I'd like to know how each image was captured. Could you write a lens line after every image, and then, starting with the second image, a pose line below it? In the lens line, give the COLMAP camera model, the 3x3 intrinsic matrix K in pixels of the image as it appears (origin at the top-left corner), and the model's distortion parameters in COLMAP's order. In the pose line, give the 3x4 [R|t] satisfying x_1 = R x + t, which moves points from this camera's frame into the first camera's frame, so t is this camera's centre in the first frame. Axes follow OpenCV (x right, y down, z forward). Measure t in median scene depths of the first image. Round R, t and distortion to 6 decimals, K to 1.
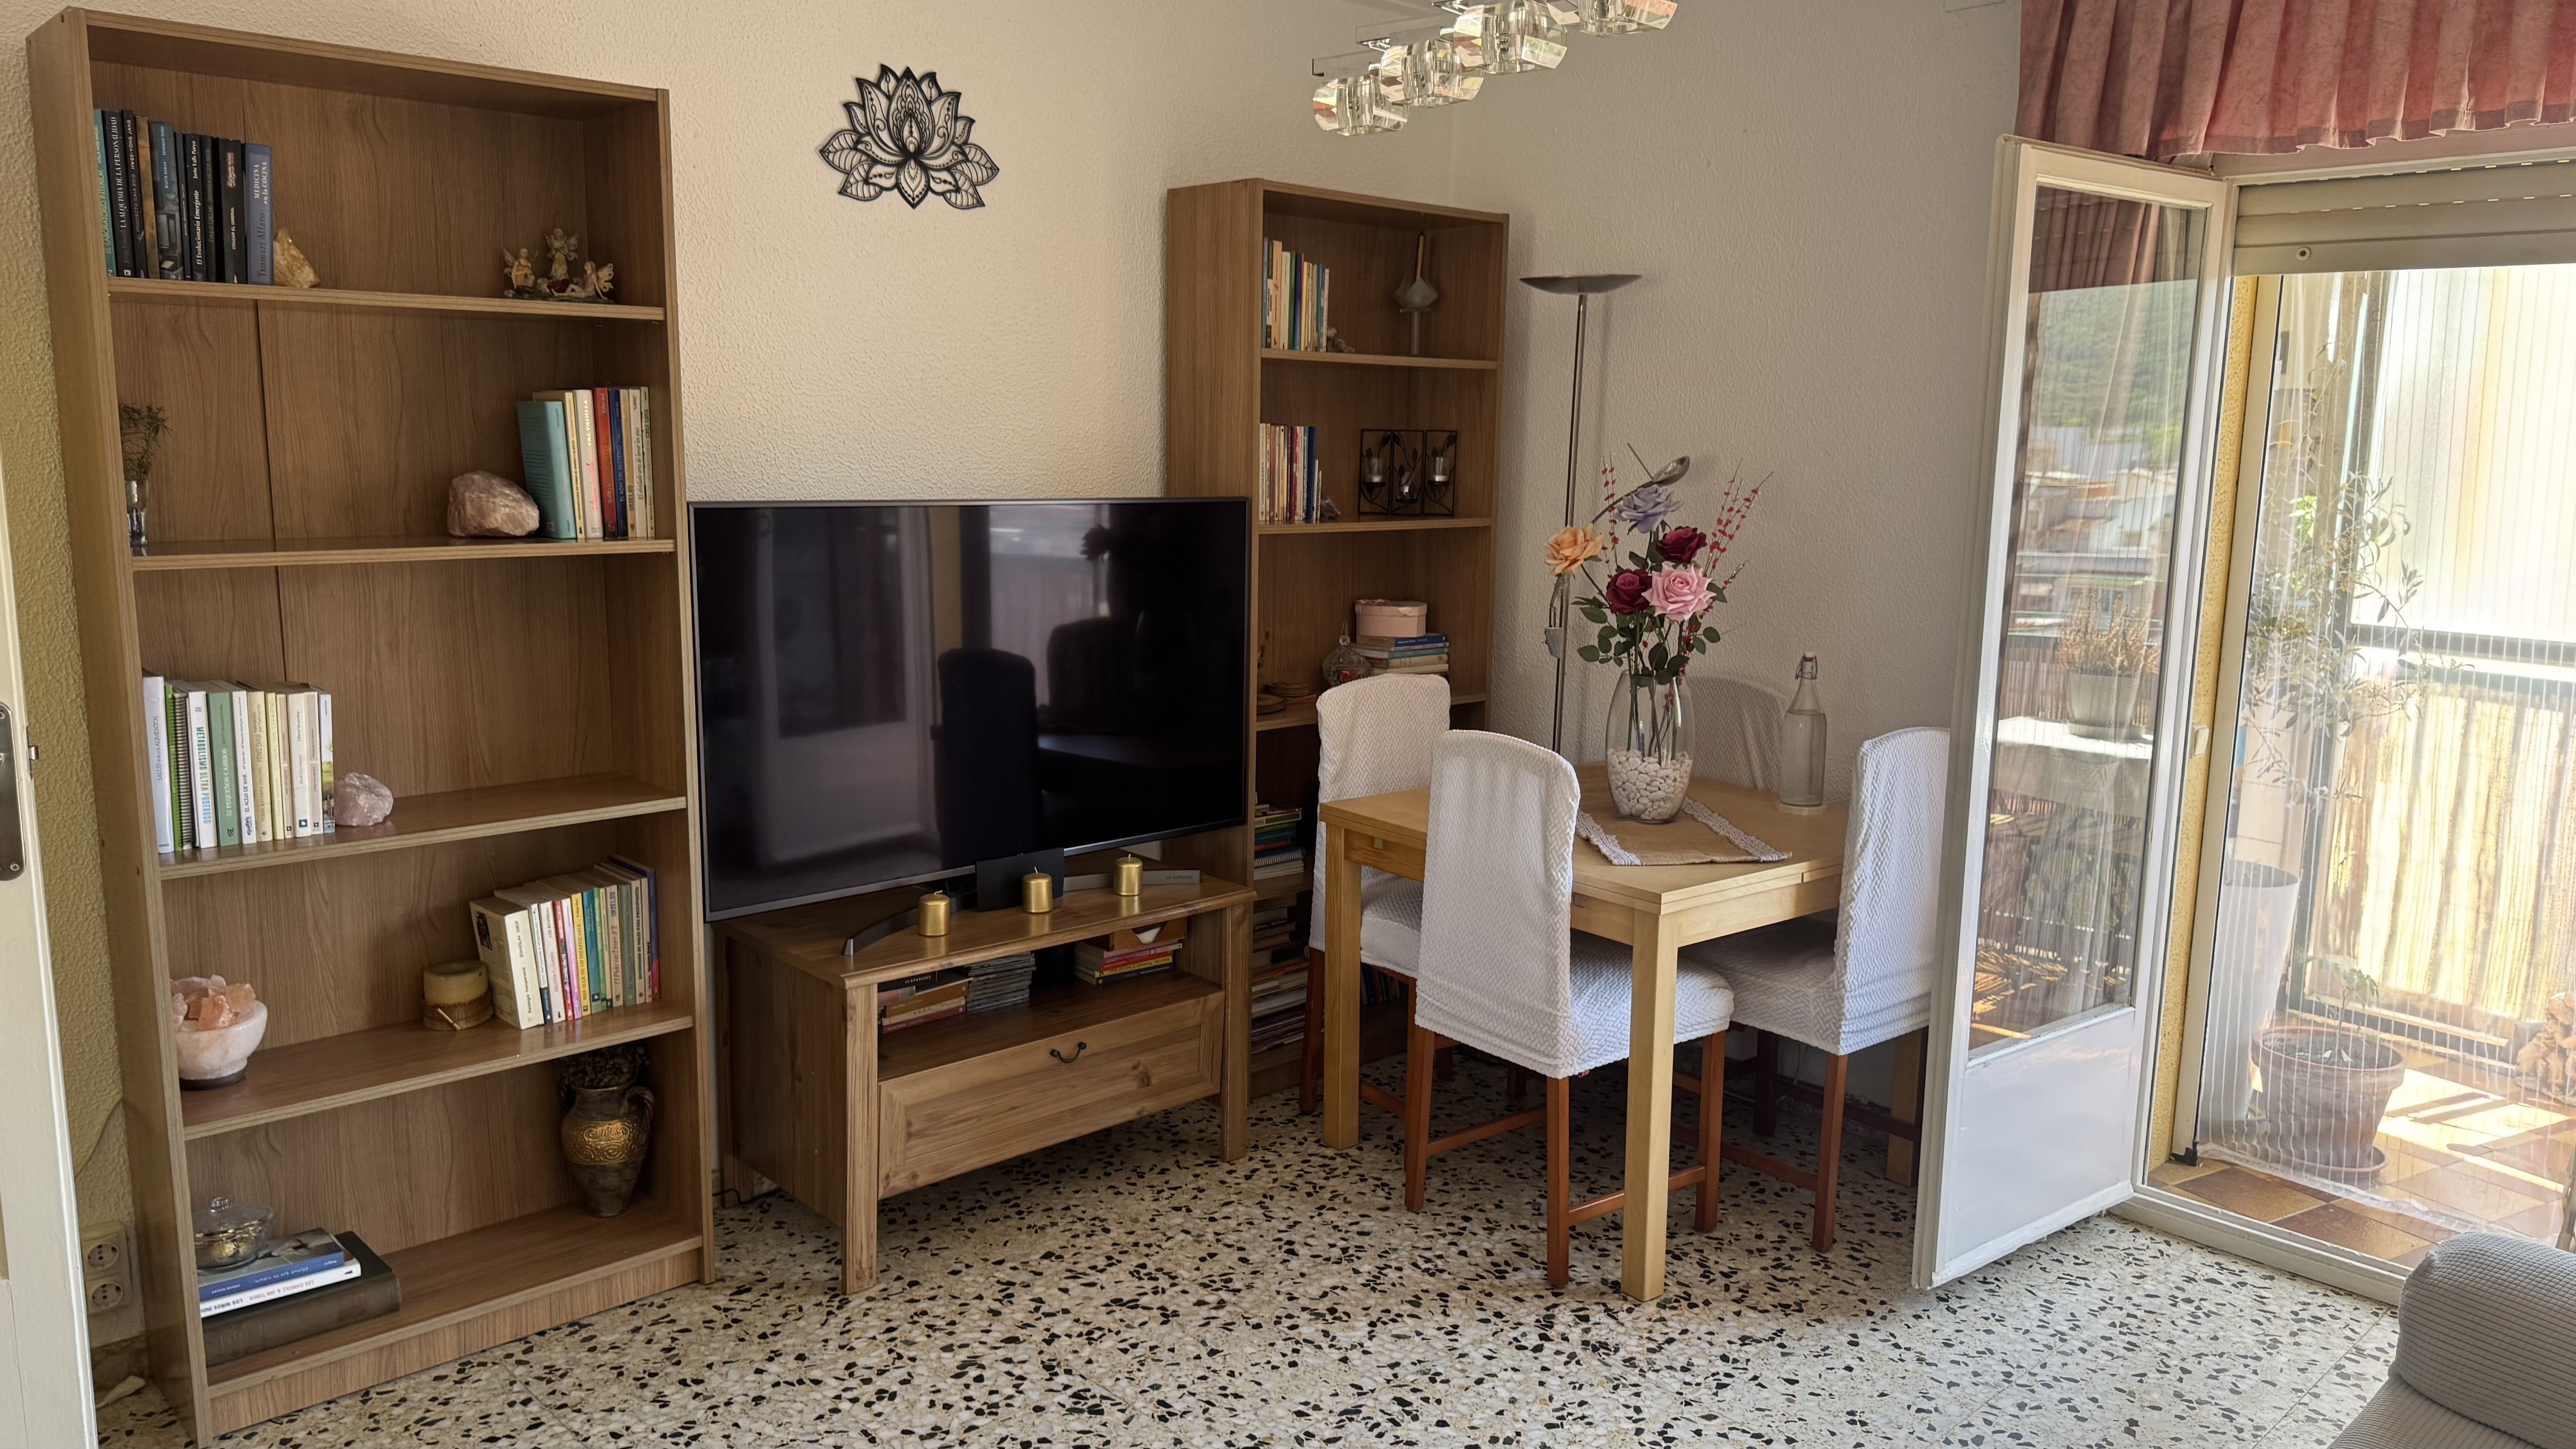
lens RADIAL K [[1805.8, 0, 1299.9], [0, 1805.8, 733.4], [0, 0, 1]] dist [0.058873, -0.067408]
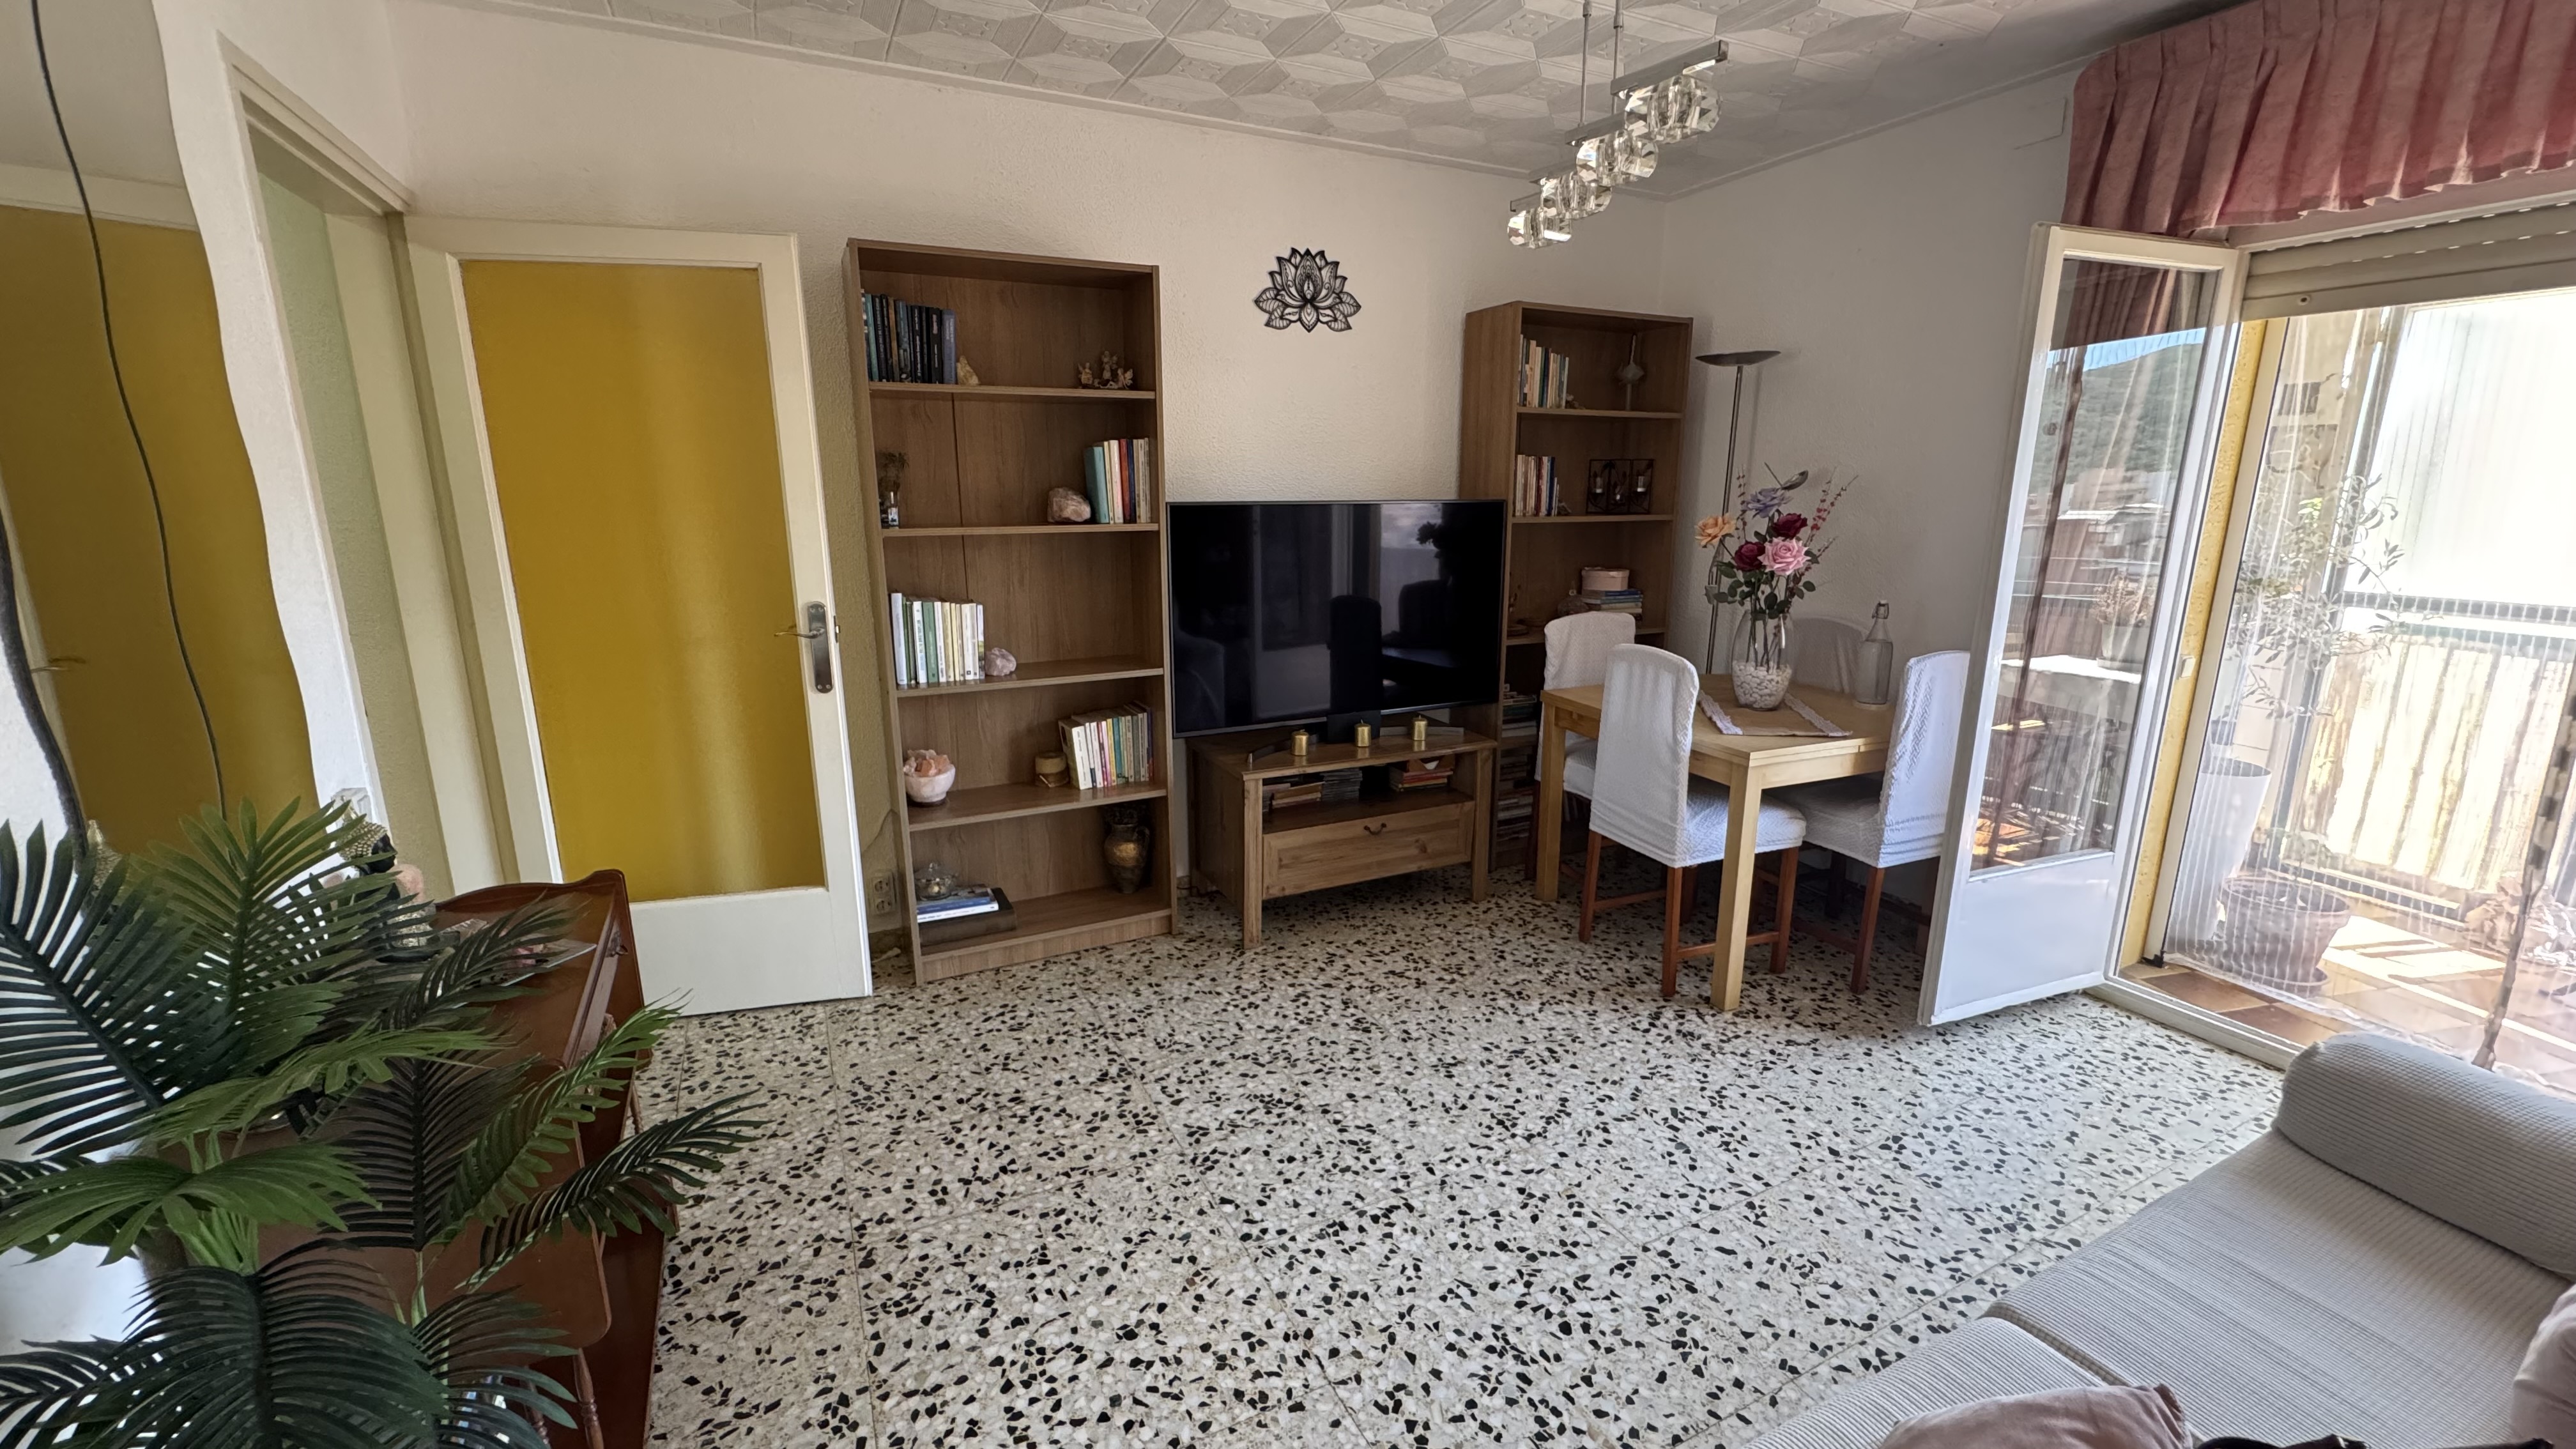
lens RADIAL K [[1029.2, 0, 1291.3], [0, 1029.2, 725.2], [0, 0, 1]] dist [-0.003069, 0.000824]
pose [[0.956077, 0.048108, -0.289142, 0.075099], [-0.030751, 0.997458, 0.064279, 0.020221], [0.291499, -0.052565, 0.955126, 0.056291]]
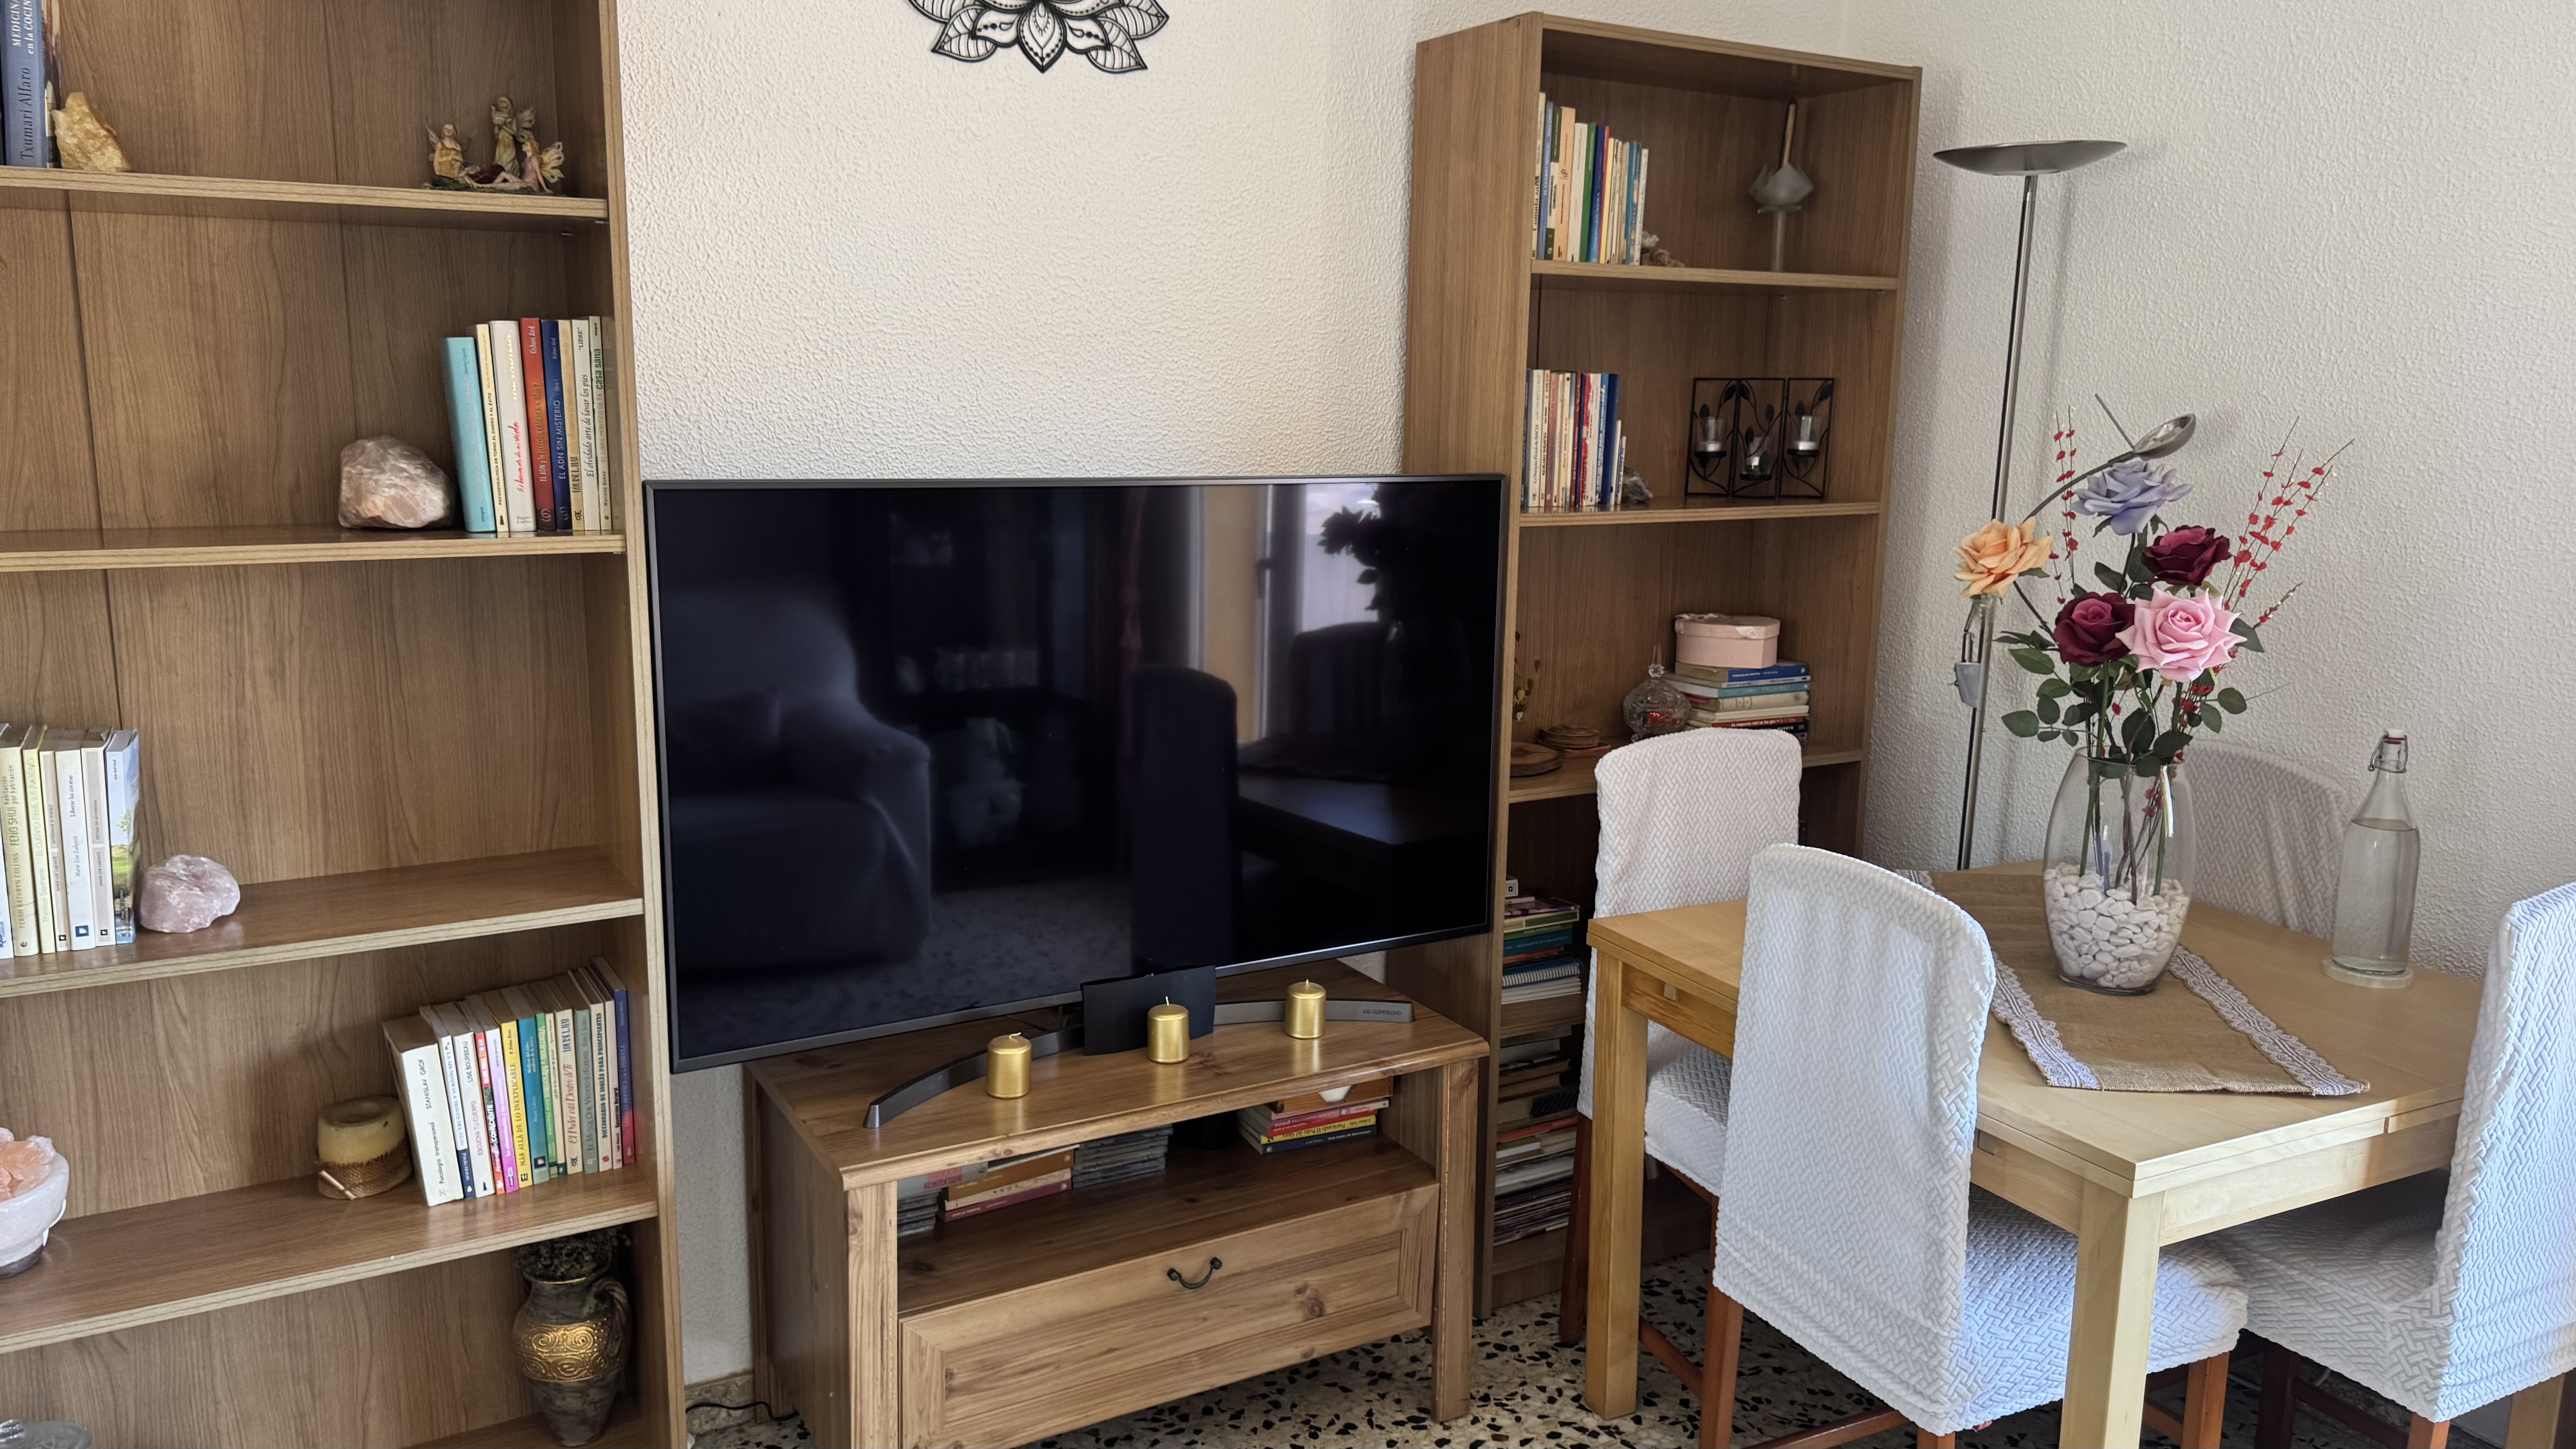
lens RADIAL K [[1805.8, 0, 1267.4], [0, 1805.8, 720.5], [0, 0, 1]] dist [0.058873, -0.067408]
pose [[0.972856, 0.037024, -0.228431, 0.052910], [-0.034475, 0.999291, 0.015142, -0.049895], [0.228830, -0.006856, 0.973442, 0.344534]]
